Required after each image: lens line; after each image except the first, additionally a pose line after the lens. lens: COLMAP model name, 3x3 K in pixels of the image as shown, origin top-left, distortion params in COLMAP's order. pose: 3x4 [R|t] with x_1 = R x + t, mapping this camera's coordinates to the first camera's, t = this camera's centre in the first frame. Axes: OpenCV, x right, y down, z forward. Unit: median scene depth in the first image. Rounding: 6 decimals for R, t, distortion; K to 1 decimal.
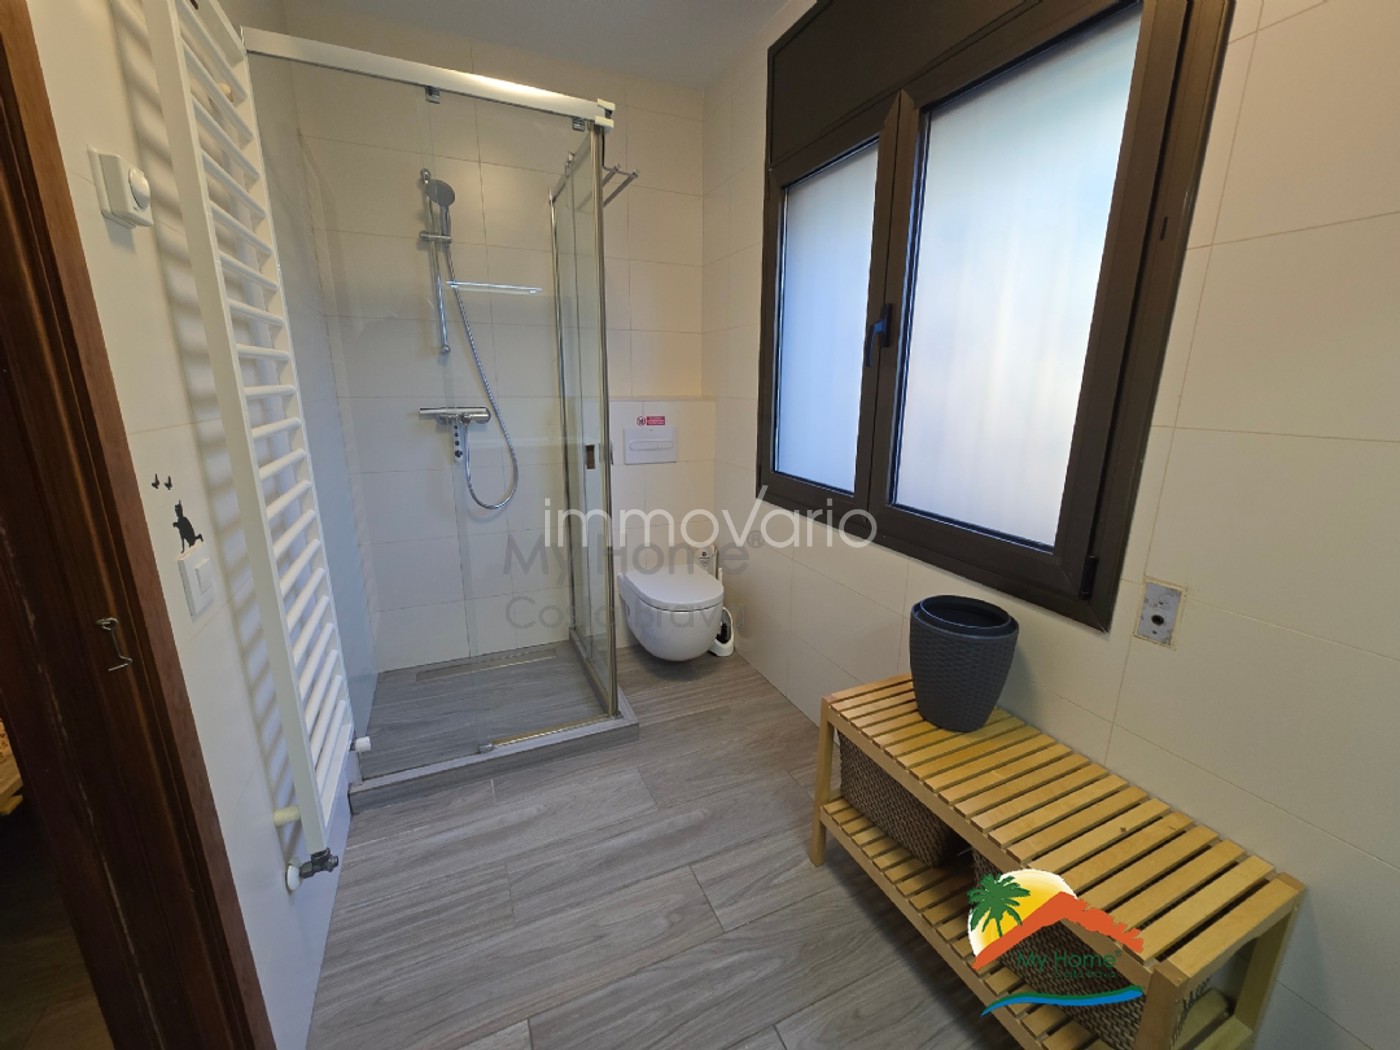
lens RADIAL K [[570.2, 0, 706.0], [0, 570.2, 525.2], [0, 0, 1]] dist [-0.006826, 0.001194]
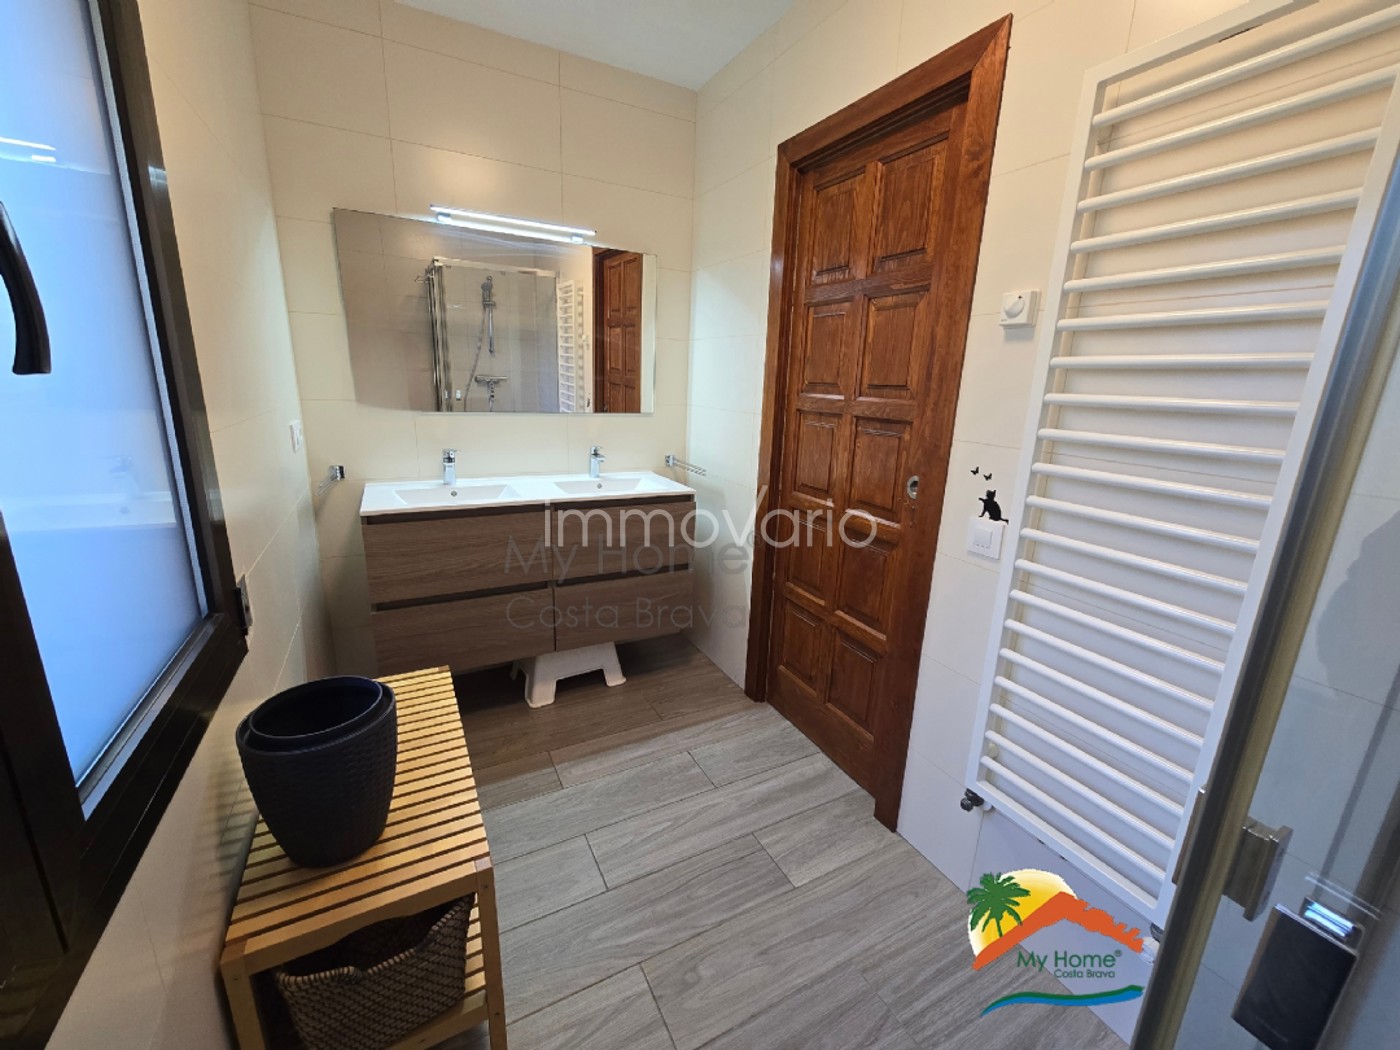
lens RADIAL K [[570.2, 0, 705.4], [0, 570.2, 524.7], [0, 0, 1]] dist [-0.006826, 0.001194]
pose [[-0.997372, -0.032672, -0.064667, 0.008618], [-0.059777, 0.875413, 0.479666, -0.459383], [0.040939, 0.482271, -0.875065, 1.618405]]
